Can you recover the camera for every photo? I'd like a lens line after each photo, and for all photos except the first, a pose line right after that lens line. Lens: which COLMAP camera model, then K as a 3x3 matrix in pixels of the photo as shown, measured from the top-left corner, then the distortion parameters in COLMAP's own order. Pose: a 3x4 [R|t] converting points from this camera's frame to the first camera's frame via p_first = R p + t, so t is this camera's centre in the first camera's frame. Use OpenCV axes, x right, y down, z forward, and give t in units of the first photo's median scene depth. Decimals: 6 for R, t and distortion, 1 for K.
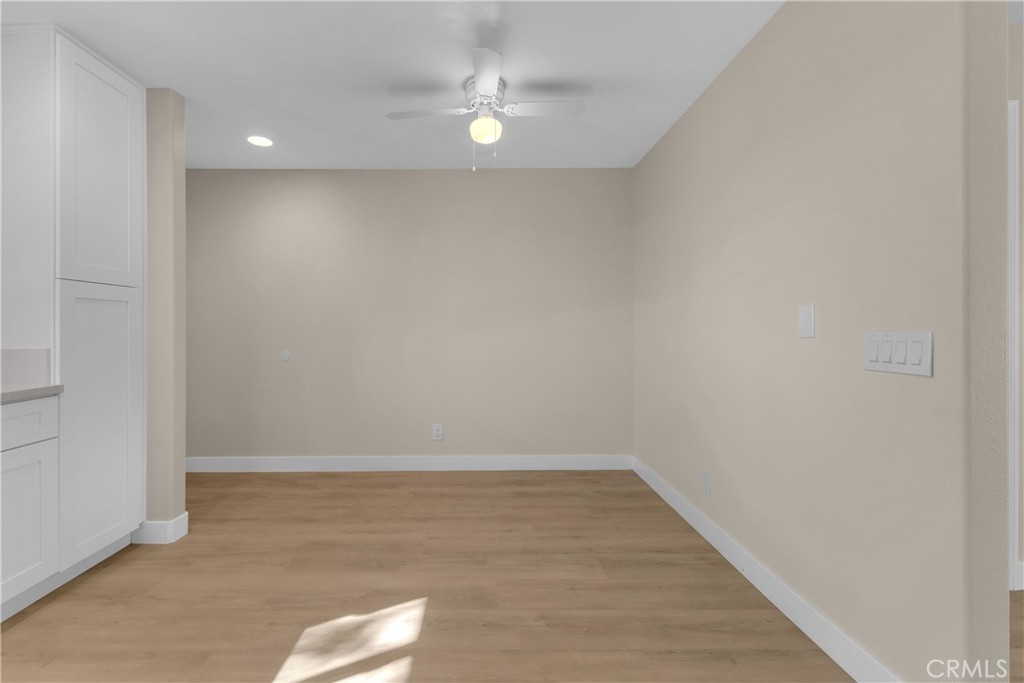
lens RADIAL K [[437.4, 0, 491.3], [0, 437.4, 333.0], [0, 0, 1]] dist [-0.001481, -0.000339]
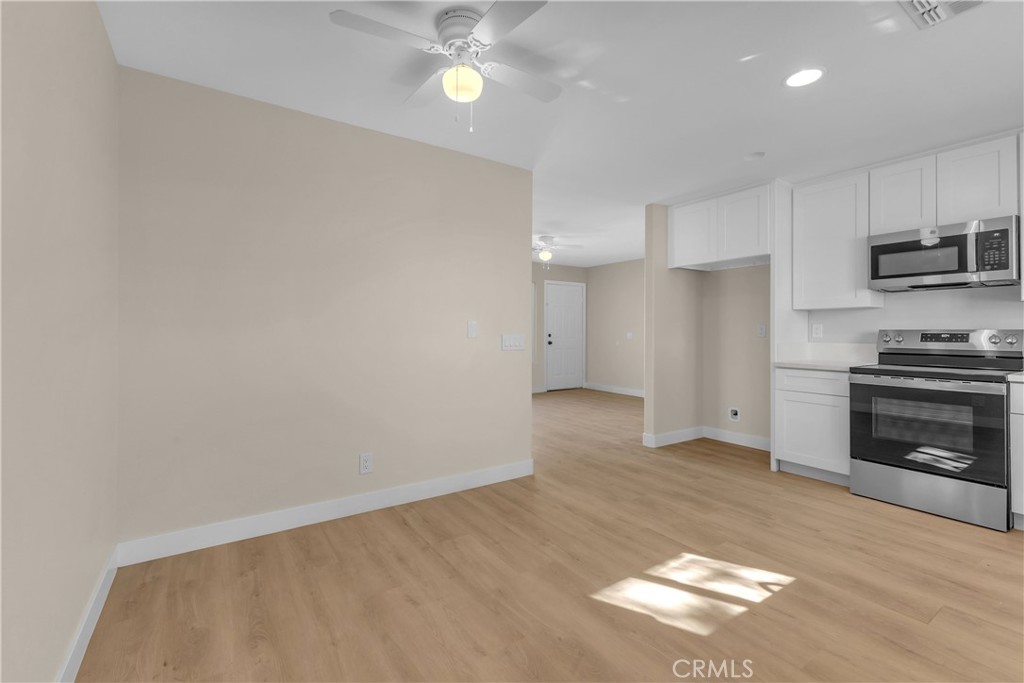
lens RADIAL K [[449.4, 0, 512.0], [0, 449.4, 316.9], [0, 0, 1]] dist [0.011784, -0.000101]
pose [[-0.545749, 0.026021, 0.837544, -0.962127], [-0.005258, 0.999392, -0.034476, -0.007367], [-0.837932, -0.023219, -0.545280, 1.749929]]
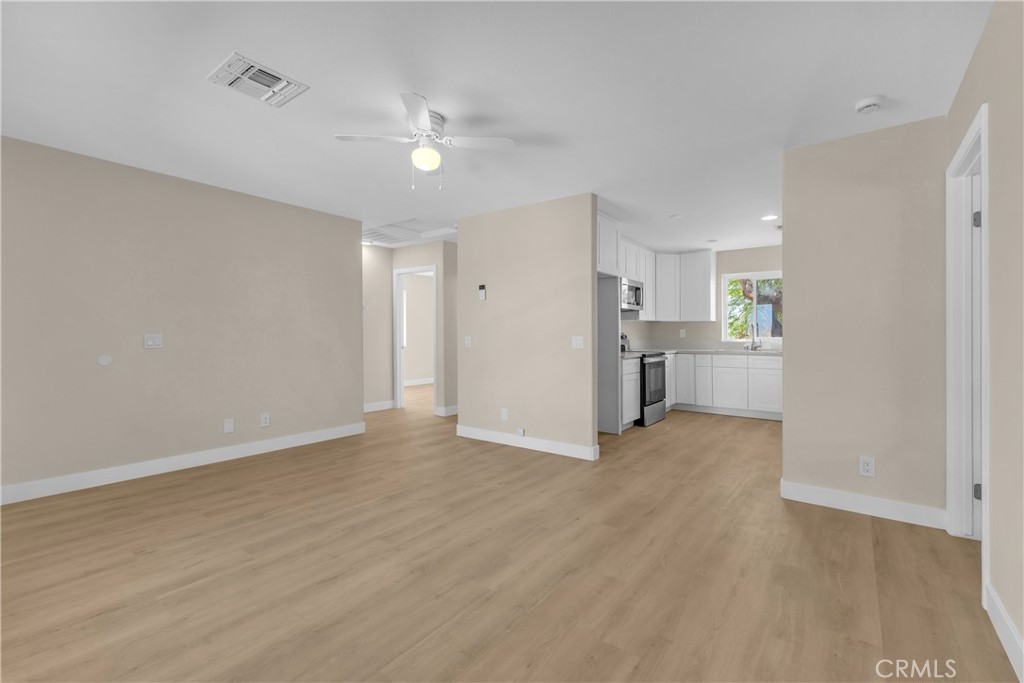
lens RADIAL K [[441.5, 0, 519.3], [0, 441.5, 337.2], [0, 0, 1]] dist [0.004071, 0.000291]
pose [[-0.608559, 0.004781, -0.793494, 2.637247], [-0.001806, 0.999971, 0.007410, -0.015342], [0.793506, 0.005942, -0.608533, 0.818460]]
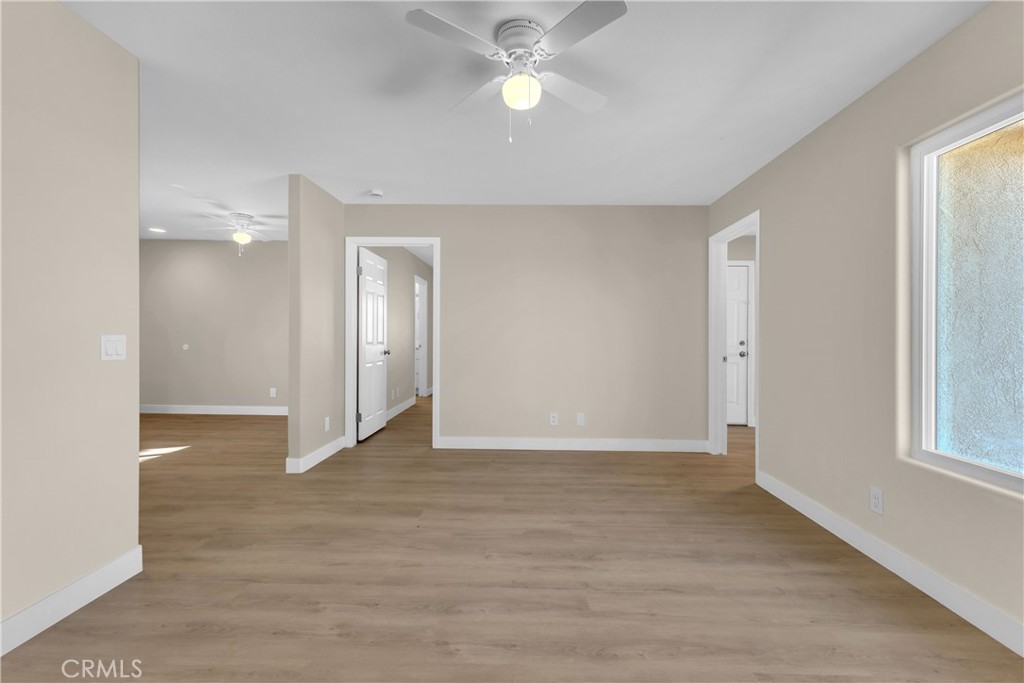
lens RADIAL K [[441.7, 0, 512.4], [0, 441.7, 336.4], [0, 0, 1]] dist [0.009148, 0.000014]
pose [[0.998753, 0.009809, -0.048955, 1.720962], [-0.009668, 0.999948, 0.003131, -0.012861], [0.048983, -0.002654, 0.998796, -1.302749]]
